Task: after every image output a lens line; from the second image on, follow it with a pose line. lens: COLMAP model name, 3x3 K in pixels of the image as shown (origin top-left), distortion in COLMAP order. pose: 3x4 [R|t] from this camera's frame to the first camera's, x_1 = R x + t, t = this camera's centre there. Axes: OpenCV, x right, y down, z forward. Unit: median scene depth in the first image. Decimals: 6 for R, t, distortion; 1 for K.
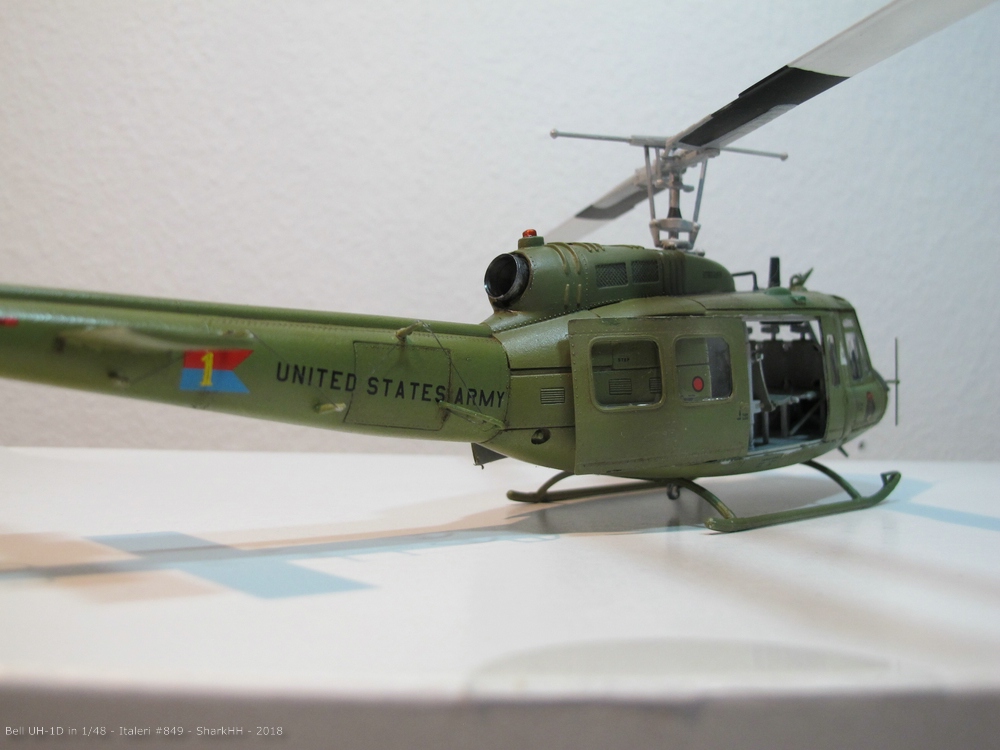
lens RADIAL K [[1020.1, 0, 499.3], [0, 1020.1, 365.9], [0, 0, 1]] dist [-0.079186, 0.028395]
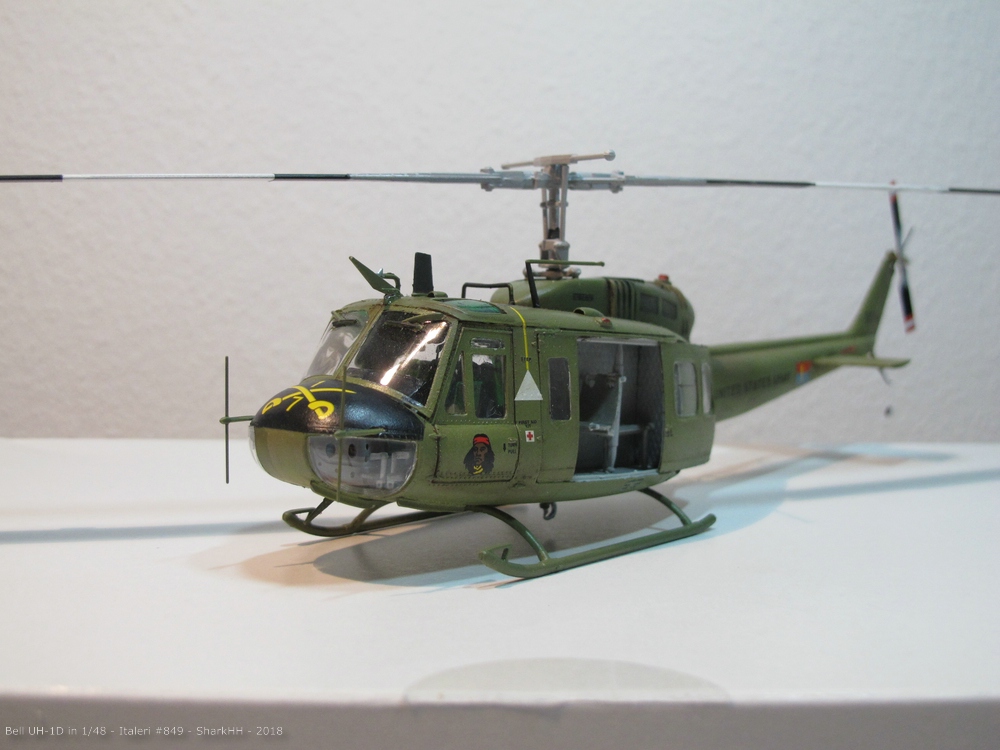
lens RADIAL K [[1245.5, 0, 499.5], [0, 1245.5, 361.3], [0, 0, 1]] dist [-0.053040, 0.010037]
pose [[0.999328, -0.010933, -0.034988, 0.036856], [0.013774, 0.996536, 0.082018, -0.069521], [0.033970, -0.082444, 0.996017, -0.168138]]
